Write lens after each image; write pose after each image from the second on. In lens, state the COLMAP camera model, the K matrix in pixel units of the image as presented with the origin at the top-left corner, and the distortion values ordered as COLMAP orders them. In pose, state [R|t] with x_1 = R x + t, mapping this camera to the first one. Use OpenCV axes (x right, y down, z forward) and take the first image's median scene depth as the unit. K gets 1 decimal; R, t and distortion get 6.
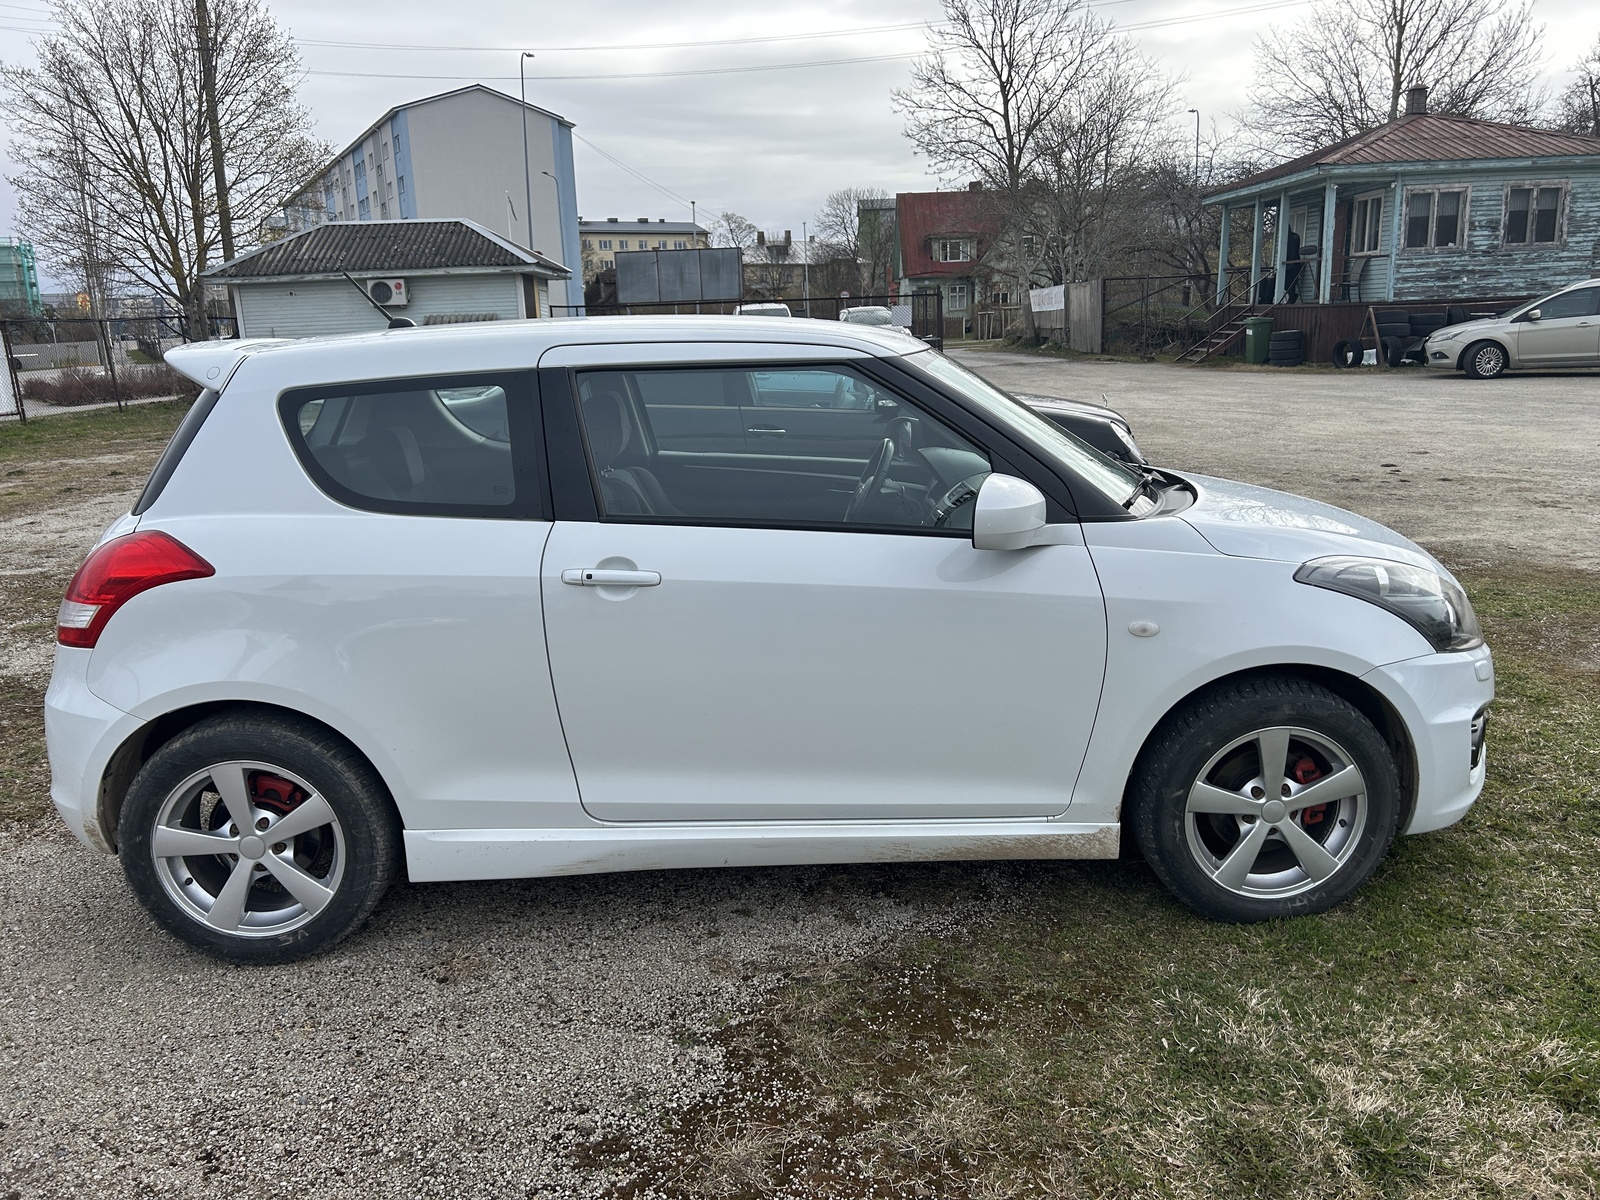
lens RADIAL K [[1197.7, 0, 808.1], [0, 1197.7, 602.2], [0, 0, 1]] dist [0.009116, -0.004235]
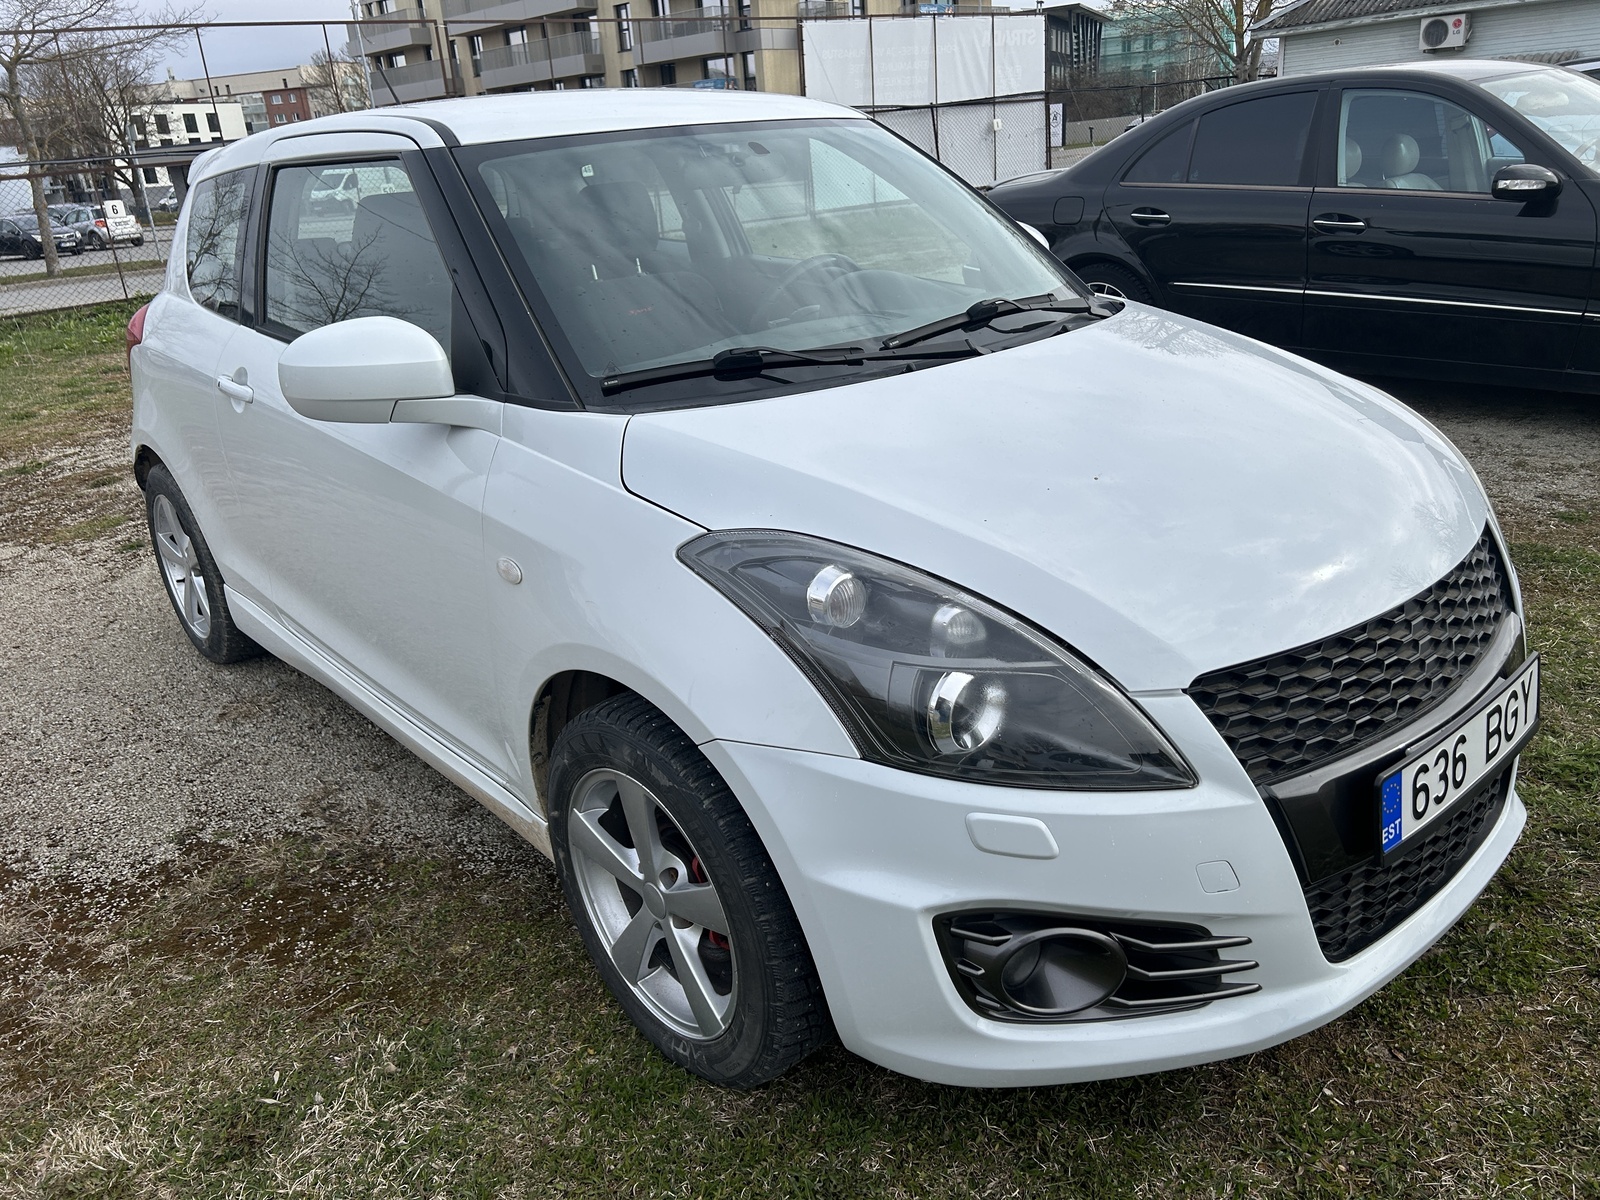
lens RADIAL K [[1215.3, 0, 808.5], [0, 1215.3, 619.1], [0, 0, 1]] dist [0.022742, -0.015643]
pose [[0.630845, 0.271711, -0.726779, 0.105199], [-0.129482, 0.960412, 0.246666, -0.016565], [0.765029, -0.061503, 0.641052, 0.080562]]
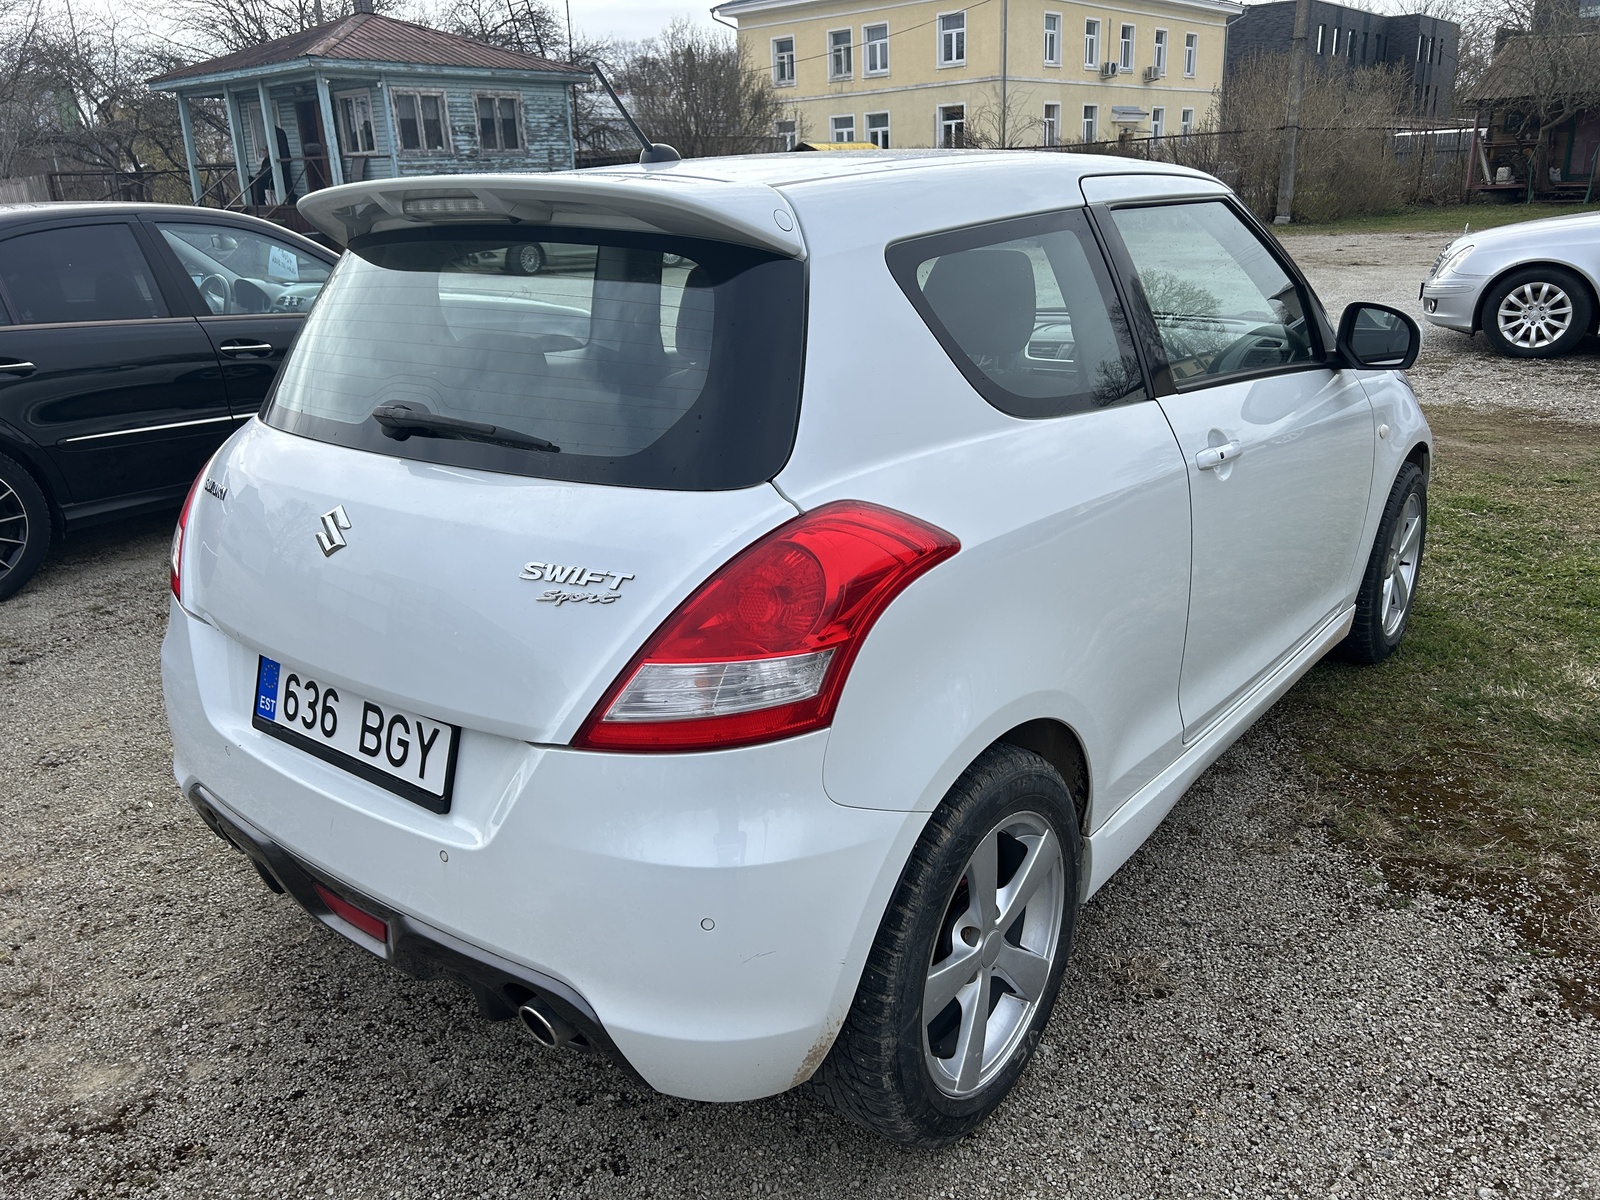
lens RADIAL K [[1197.7, 0, 808.1], [0, 1197.7, 602.2], [0, 0, 1]] dist [0.009116, -0.004235]
pose [[0.646338, -0.235924, 0.725663, -0.114812], [0.184684, 0.971094, 0.151222, -0.011725], [-0.740364, 0.036277, 0.671226, 0.074744]]
